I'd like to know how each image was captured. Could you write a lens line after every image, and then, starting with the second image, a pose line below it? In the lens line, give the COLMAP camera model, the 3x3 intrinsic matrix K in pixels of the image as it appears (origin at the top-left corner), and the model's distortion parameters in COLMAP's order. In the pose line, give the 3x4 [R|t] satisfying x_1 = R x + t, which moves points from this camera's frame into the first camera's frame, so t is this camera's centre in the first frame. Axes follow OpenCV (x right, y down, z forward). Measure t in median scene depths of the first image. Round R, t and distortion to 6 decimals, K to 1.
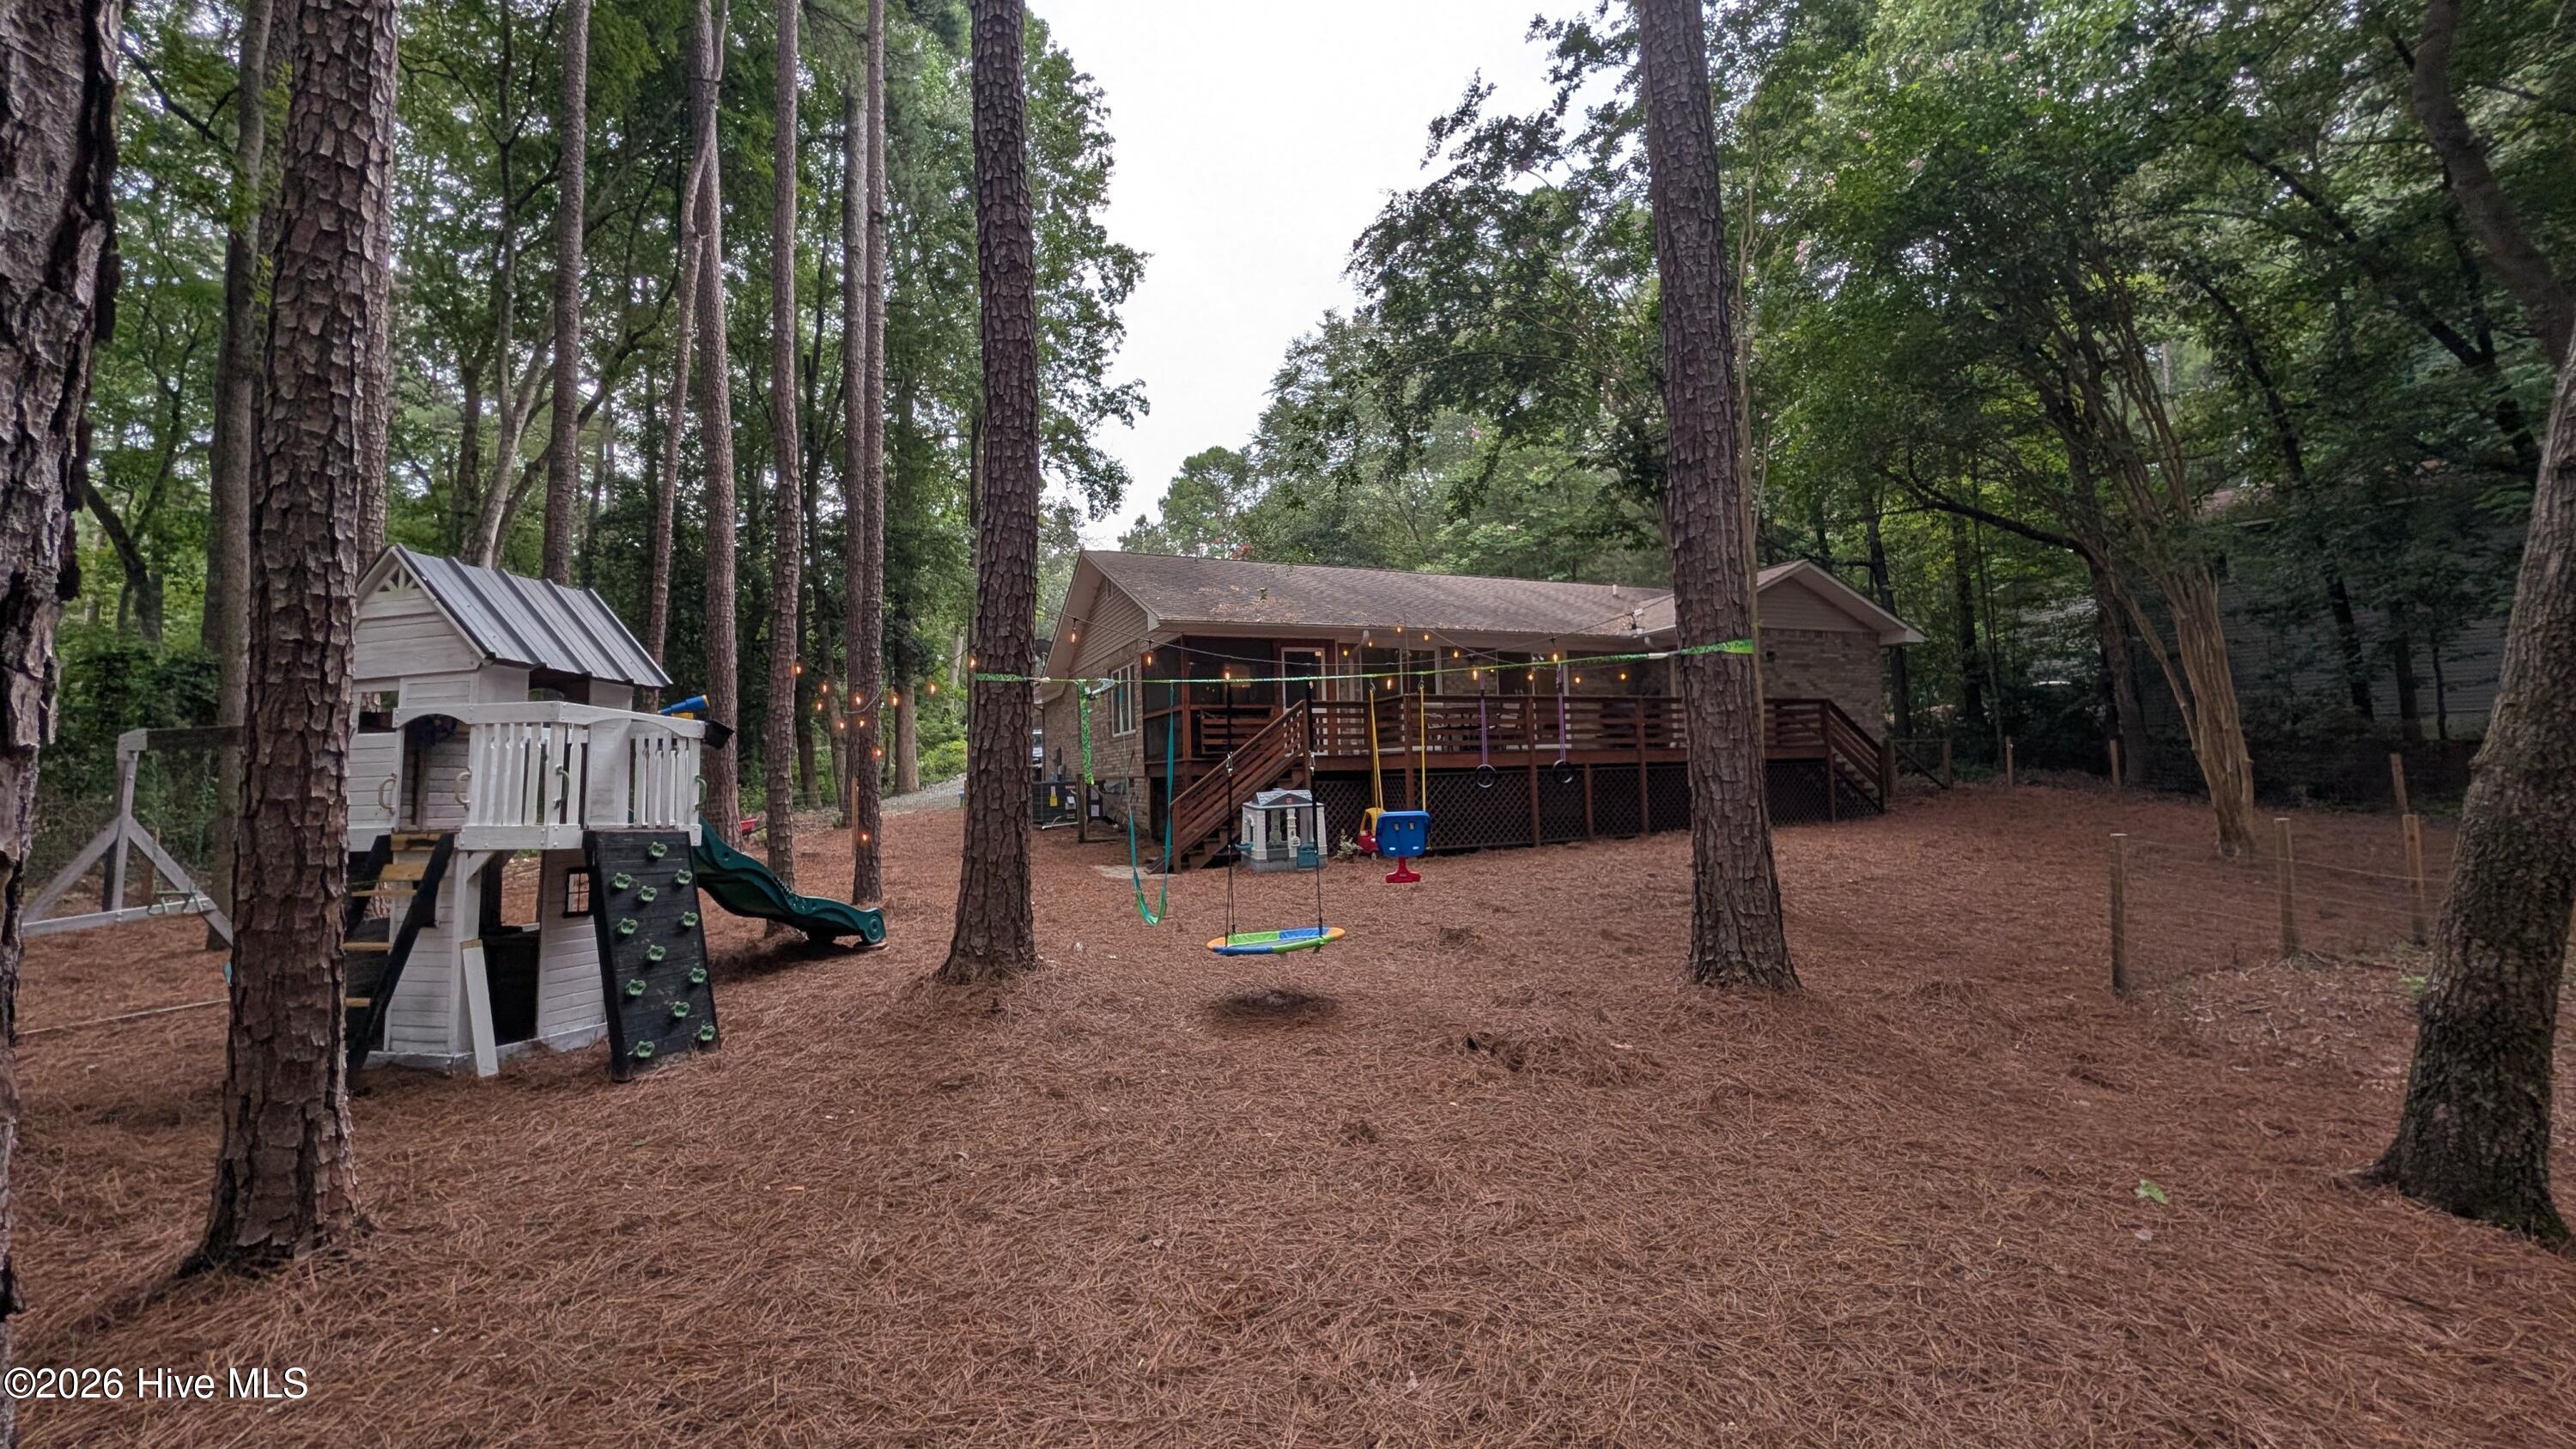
lens RADIAL K [[985.2, 0, 1289.4], [0, 985.2, 726.1], [0, 0, 1]] dist [0.002683, -0.000008]
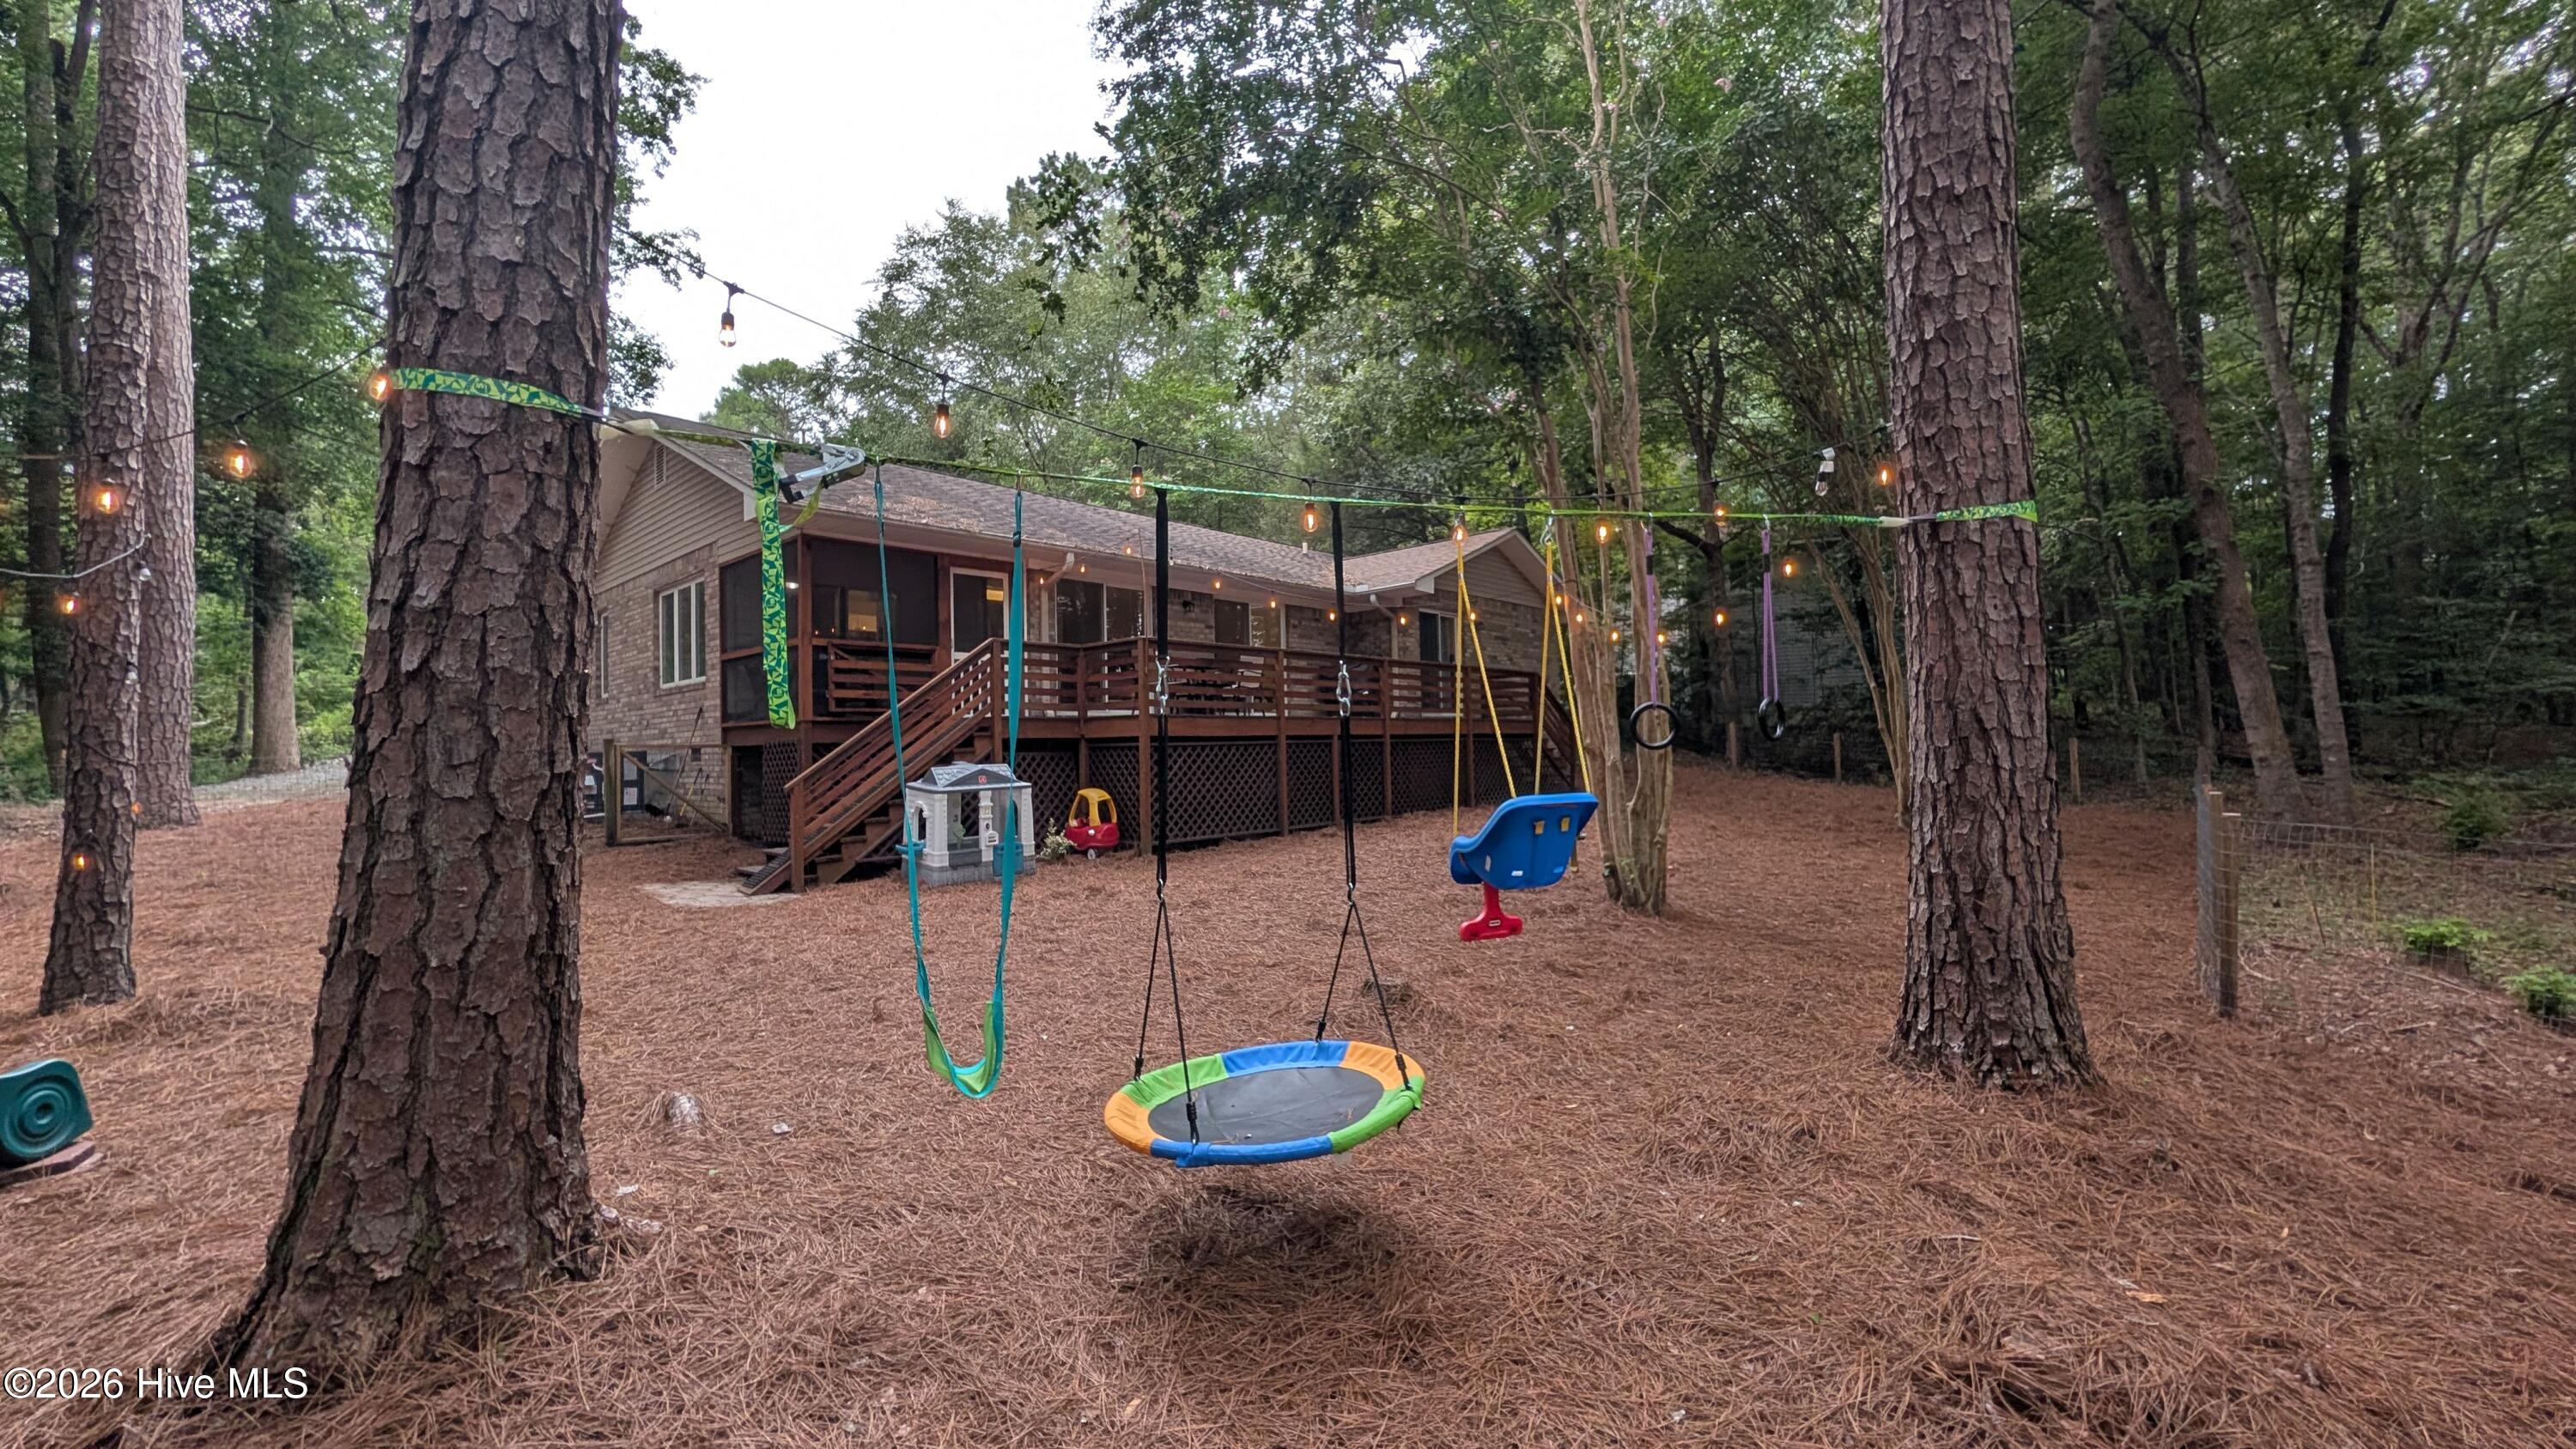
lens RADIAL K [[985.2, 0, 1285.5], [0, 985.2, 724.5], [0, 0, 1]] dist [0.002683, -0.000008]
pose [[0.913800, 0.019638, 0.405689, -0.078569], [-0.026656, 0.999577, 0.011654, 0.021430], [-0.405289, -0.021463, 0.913937, 0.256198]]
